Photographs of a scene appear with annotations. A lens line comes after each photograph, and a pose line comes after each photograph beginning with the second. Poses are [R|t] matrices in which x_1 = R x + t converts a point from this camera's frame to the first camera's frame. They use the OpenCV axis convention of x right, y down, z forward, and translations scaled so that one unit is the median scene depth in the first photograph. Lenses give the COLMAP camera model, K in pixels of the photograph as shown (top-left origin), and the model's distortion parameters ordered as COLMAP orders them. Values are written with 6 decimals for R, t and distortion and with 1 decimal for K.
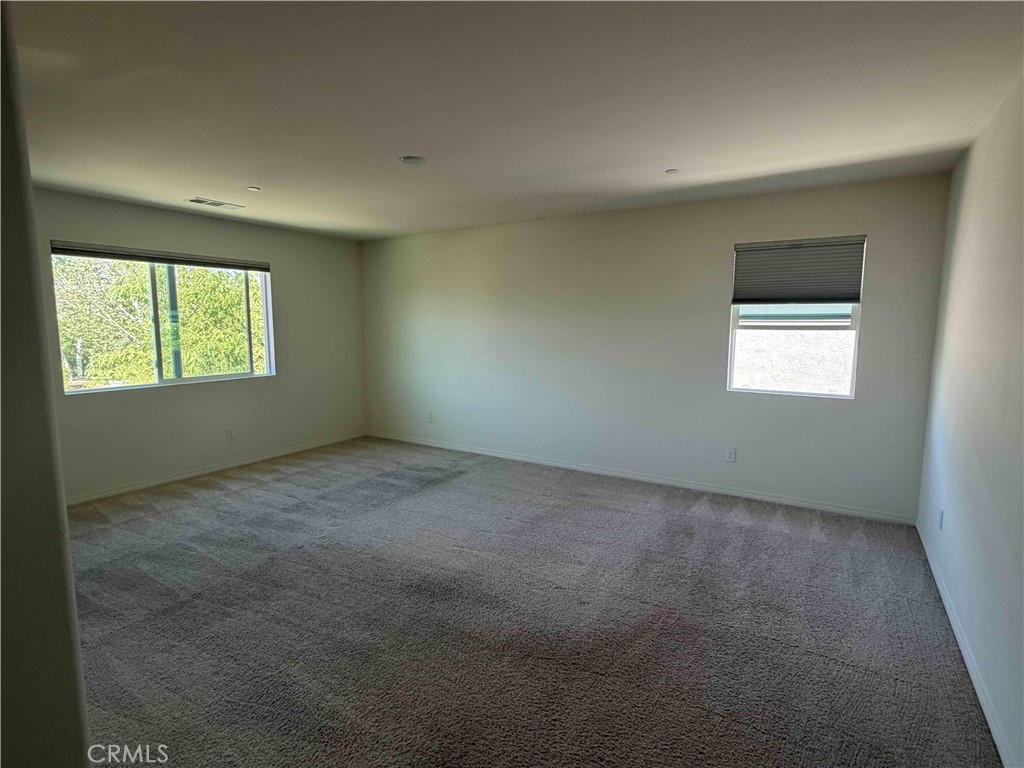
lens RADIAL K [[520.5, 0, 516.1], [0, 520.5, 388.0], [0, 0, 1]] dist [0.002988, -0.000806]
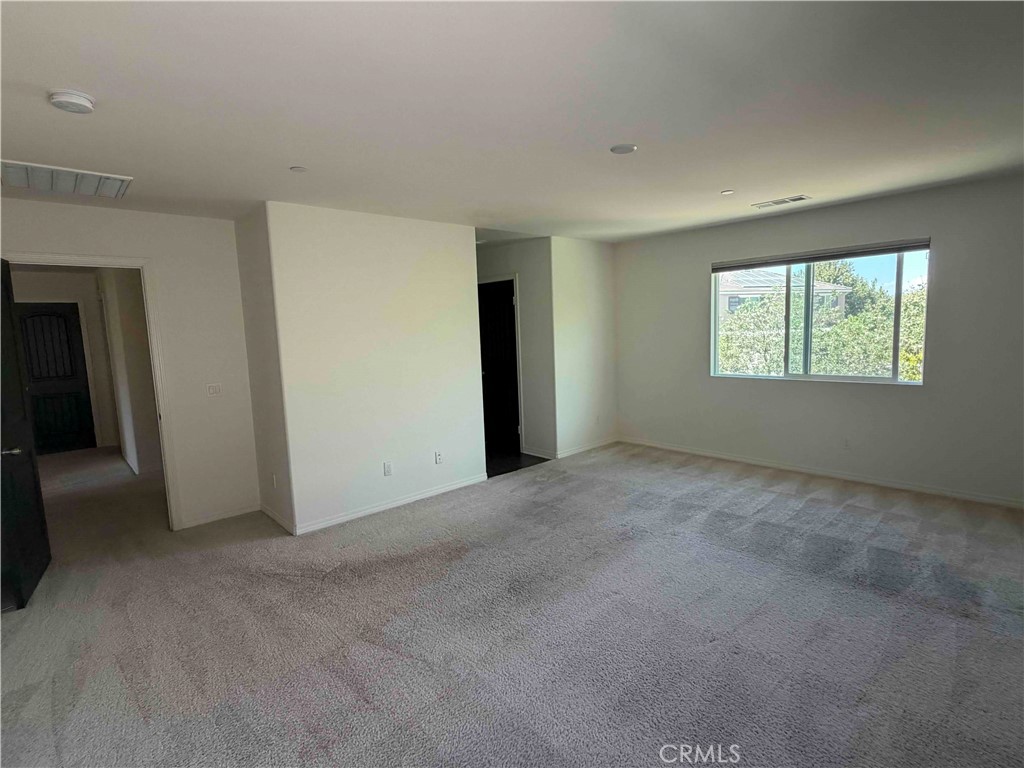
lens RADIAL K [[520.5, 0, 514.8], [0, 520.5, 379.0], [0, 0, 1]] dist [0.002988, -0.000806]
pose [[-0.269374, 0.103648, -0.957442, 0.498549], [-0.084843, 0.987771, 0.130802, -0.096734], [0.959291, 0.116467, -0.257286, 0.736968]]
